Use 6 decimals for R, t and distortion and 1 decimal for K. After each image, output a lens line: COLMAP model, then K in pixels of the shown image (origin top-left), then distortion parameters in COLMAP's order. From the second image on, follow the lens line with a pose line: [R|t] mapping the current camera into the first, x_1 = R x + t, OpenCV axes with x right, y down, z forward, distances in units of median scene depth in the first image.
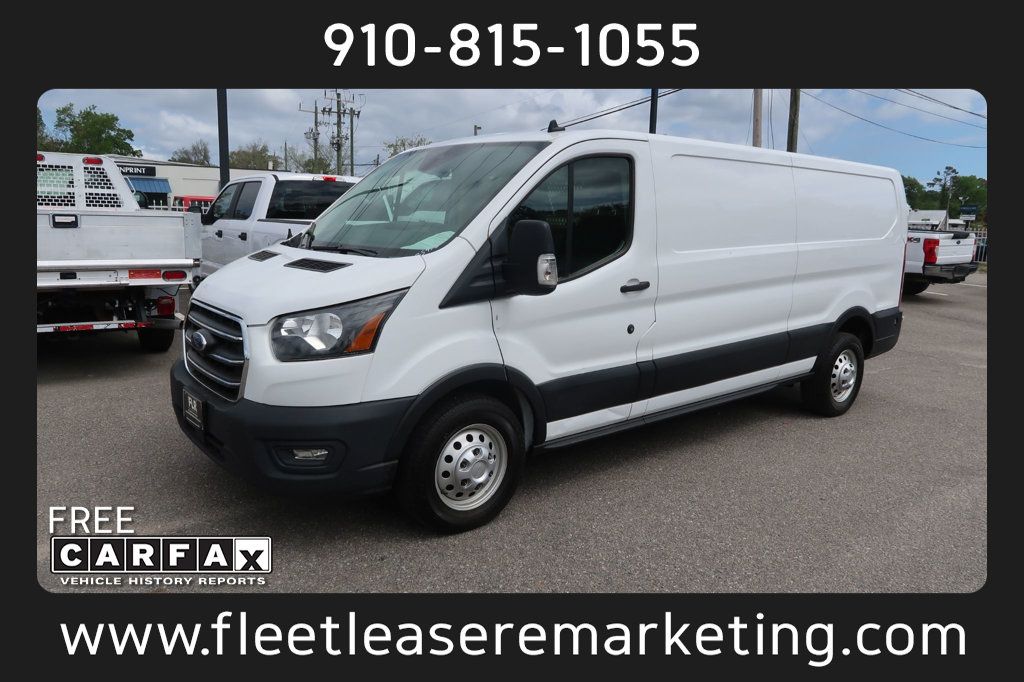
lens RADIAL K [[705.0, 0, 509.3], [0, 705.0, 339.7], [0, 0, 1]] dist [-0.026202, 0.005960]
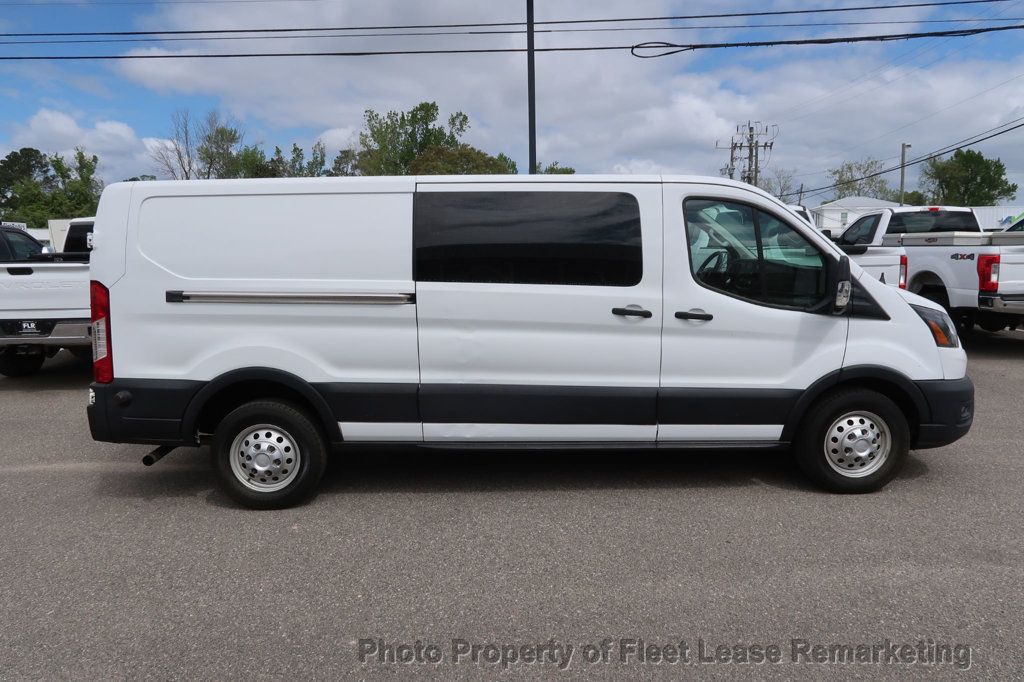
lens RADIAL K [[705.0, 0, 509.3], [0, 705.0, 339.7], [0, 0, 1]] dist [-0.026202, 0.005960]
pose [[0.822637, 0.033110, -0.567602, 0.213308], [-0.060301, 0.997753, -0.029193, -0.000013], [0.565360, 0.058242, 0.822785, 0.010854]]
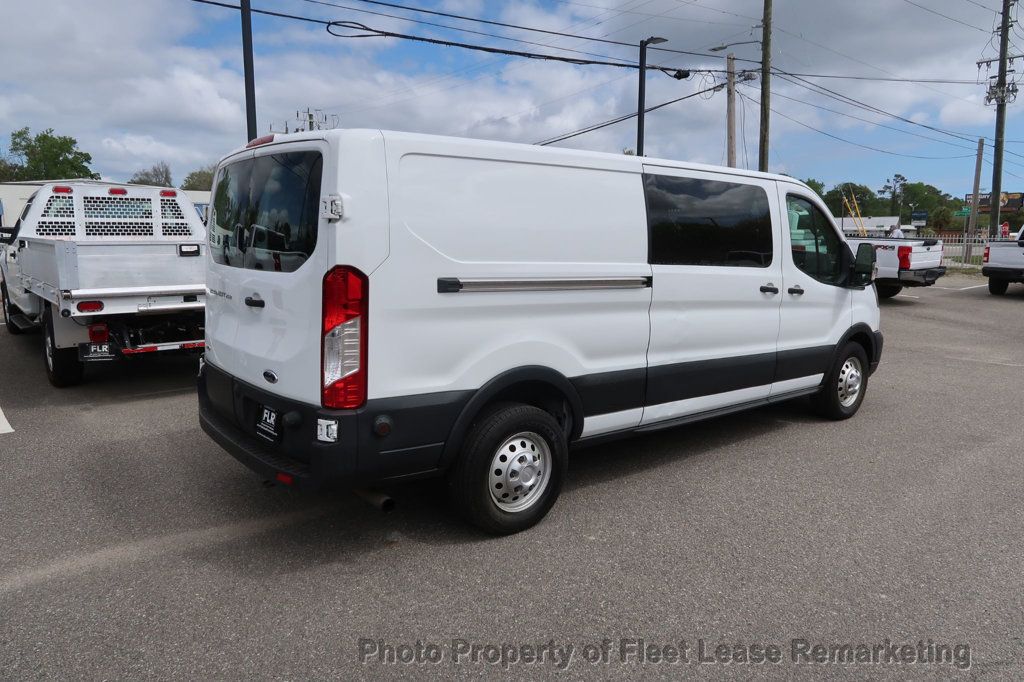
lens RADIAL K [[705.0, 0, 509.3], [0, 705.0, 339.7], [0, 0, 1]] dist [-0.026202, 0.005960]
pose [[0.998383, -0.029118, 0.048831, -0.071635], [0.030119, 0.999348, -0.019905, 0.004887], [-0.048220, 0.021344, 0.998609, -0.060534]]
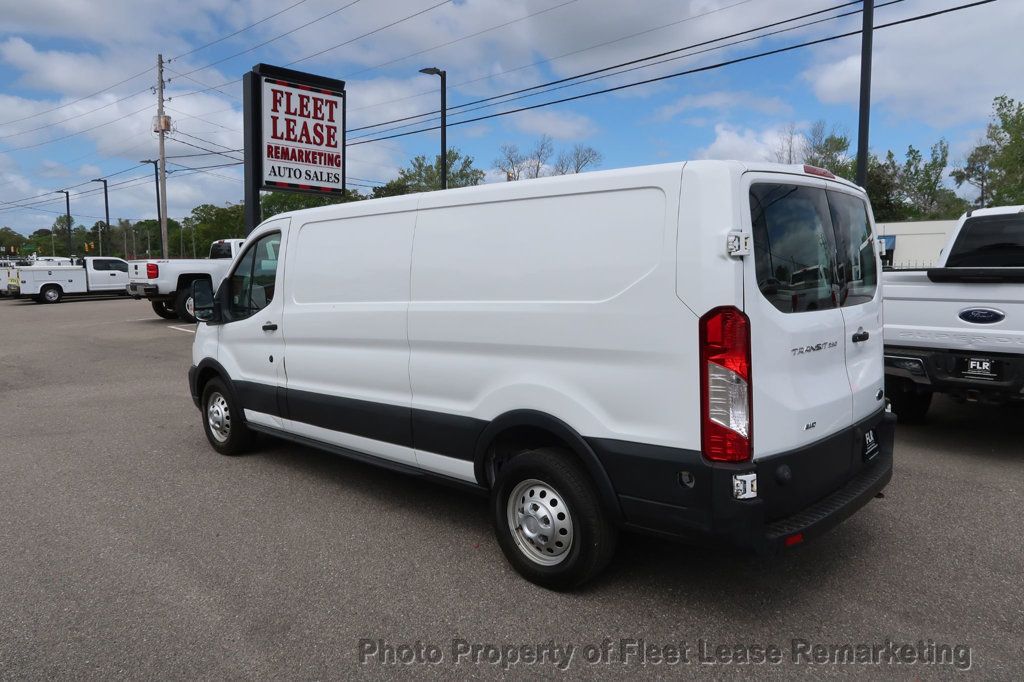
lens RADIAL K [[705.0, 0, 509.3], [0, 705.0, 339.7], [0, 0, 1]] dist [-0.026202, 0.005960]
pose [[0.132227, 0.074709, -0.988400, 0.445479], [-0.159270, 0.985800, 0.053206, -0.055820], [0.978340, 0.150388, 0.142248, 0.359734]]
